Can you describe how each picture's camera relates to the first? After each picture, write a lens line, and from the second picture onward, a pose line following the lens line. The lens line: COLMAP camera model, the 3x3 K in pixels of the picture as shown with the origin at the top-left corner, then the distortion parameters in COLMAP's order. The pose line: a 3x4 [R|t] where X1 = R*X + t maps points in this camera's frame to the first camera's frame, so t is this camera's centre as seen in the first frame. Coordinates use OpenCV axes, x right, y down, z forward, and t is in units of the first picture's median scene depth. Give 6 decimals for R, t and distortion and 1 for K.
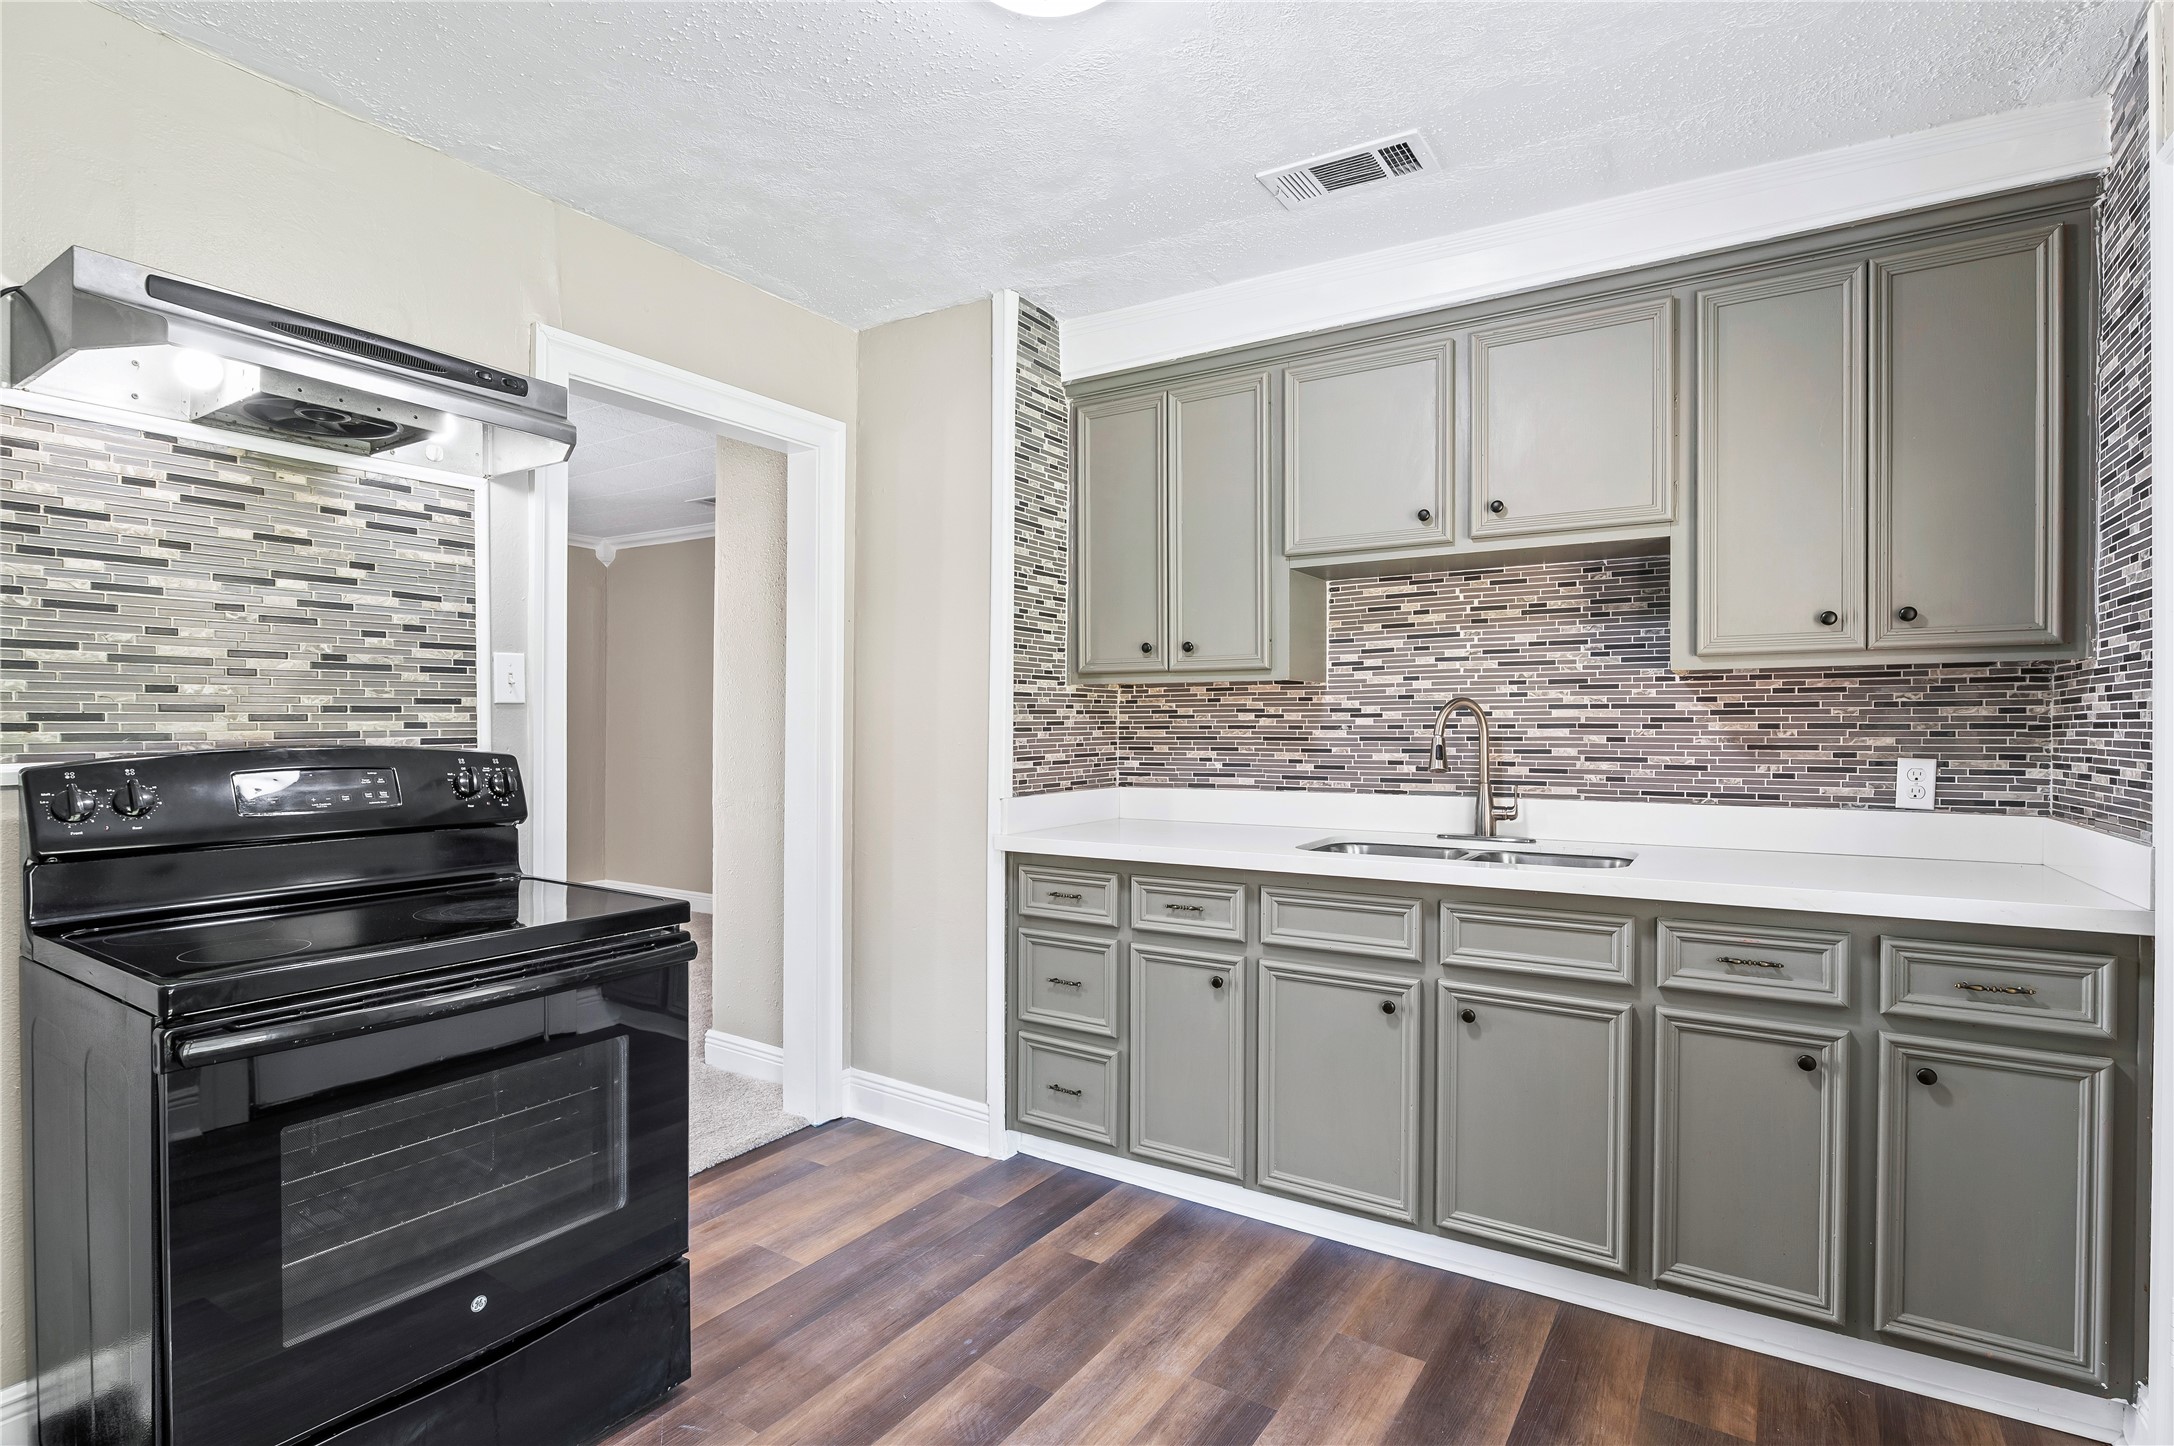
lens RADIAL K [[1063.1, 0, 1091.0], [0, 1063.1, 733.3], [0, 0, 1]] dist [-0.000033, -0.000048]
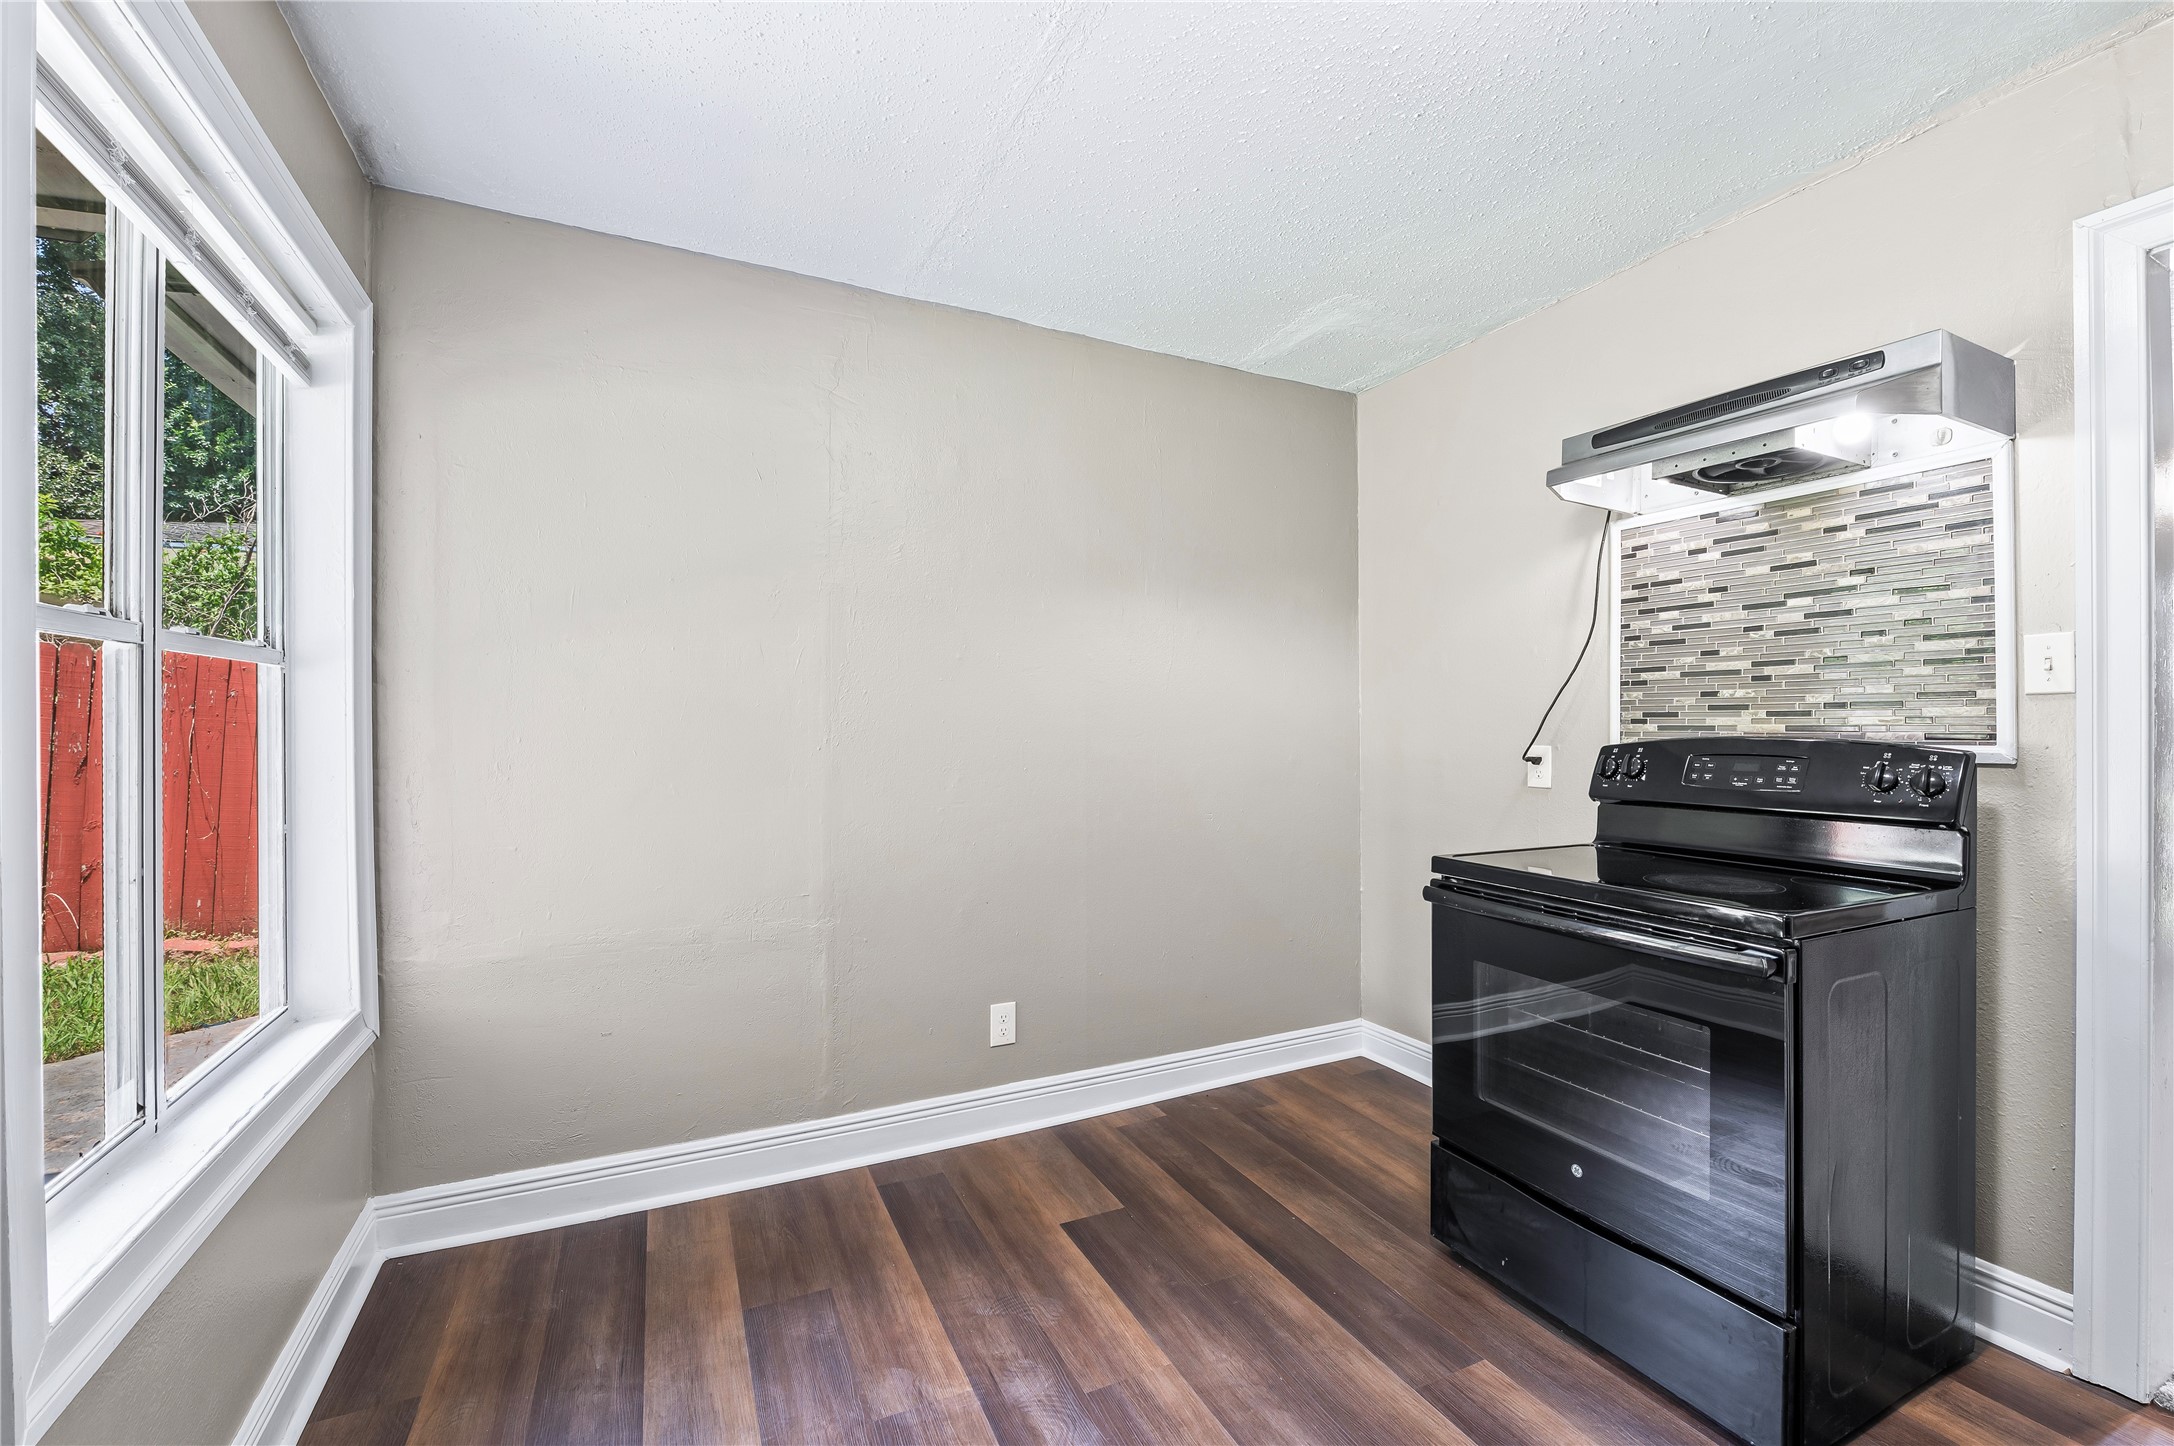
lens RADIAL K [[902.2, 0, 1085.9], [0, 902.2, 717.1], [0, 0, 1]] dist [-0.002993, -0.000324]
pose [[-0.513042, -0.001871, -0.858362, 0.541451], [-0.003021, 0.999995, -0.000374, -0.007872], [0.858358, 0.002401, -0.513045, 0.853392]]
